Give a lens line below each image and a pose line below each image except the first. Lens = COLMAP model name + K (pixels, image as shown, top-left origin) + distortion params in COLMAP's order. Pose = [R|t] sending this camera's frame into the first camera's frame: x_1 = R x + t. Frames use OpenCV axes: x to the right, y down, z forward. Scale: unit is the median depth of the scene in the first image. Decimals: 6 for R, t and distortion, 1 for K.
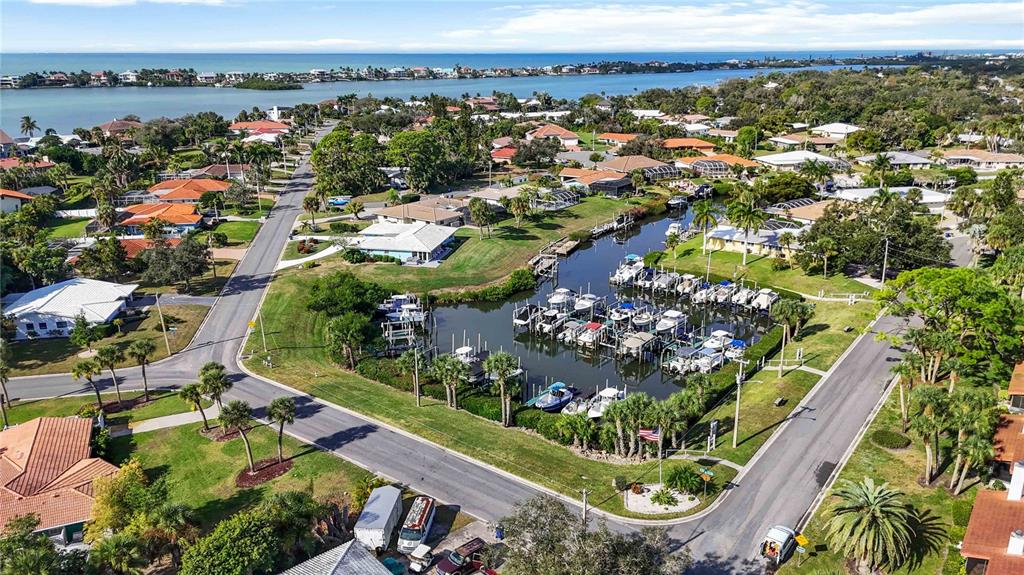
lens RADIAL K [[762.6, 0, 512.0], [0, 762.6, 287.5], [0, 0, 1]] dist [0.052313, -0.030635]
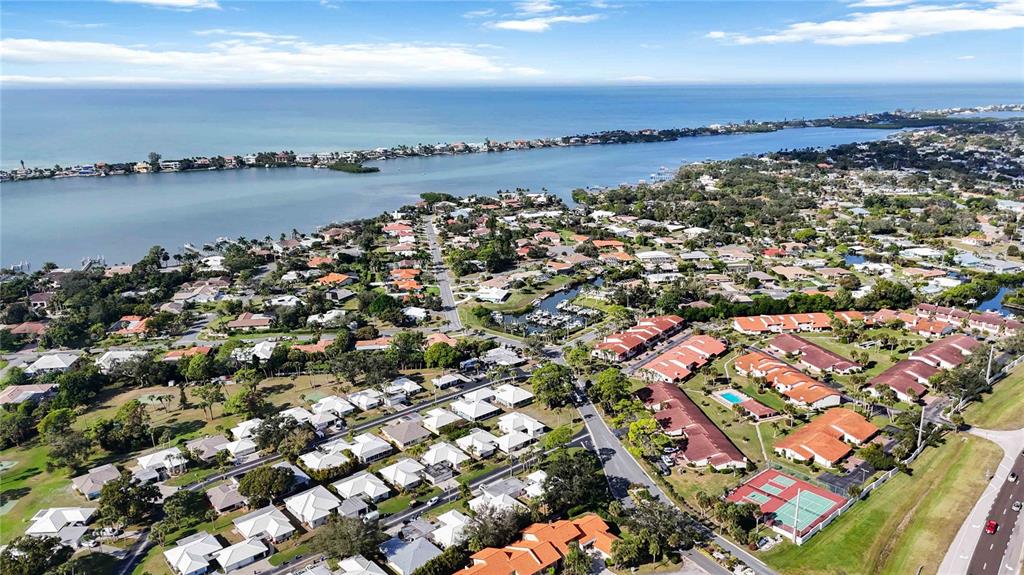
lens RADIAL K [[762.6, 0, 512.0], [0, 762.6, 287.5], [0, 0, 1]] dist [0.052313, -0.030635]
pose [[0.999688, 0.002084, -0.024873, 0.014057], [-0.003027, 0.999277, -0.037906, 0.018721], [0.024776, 0.037970, 0.998972, -1.493426]]
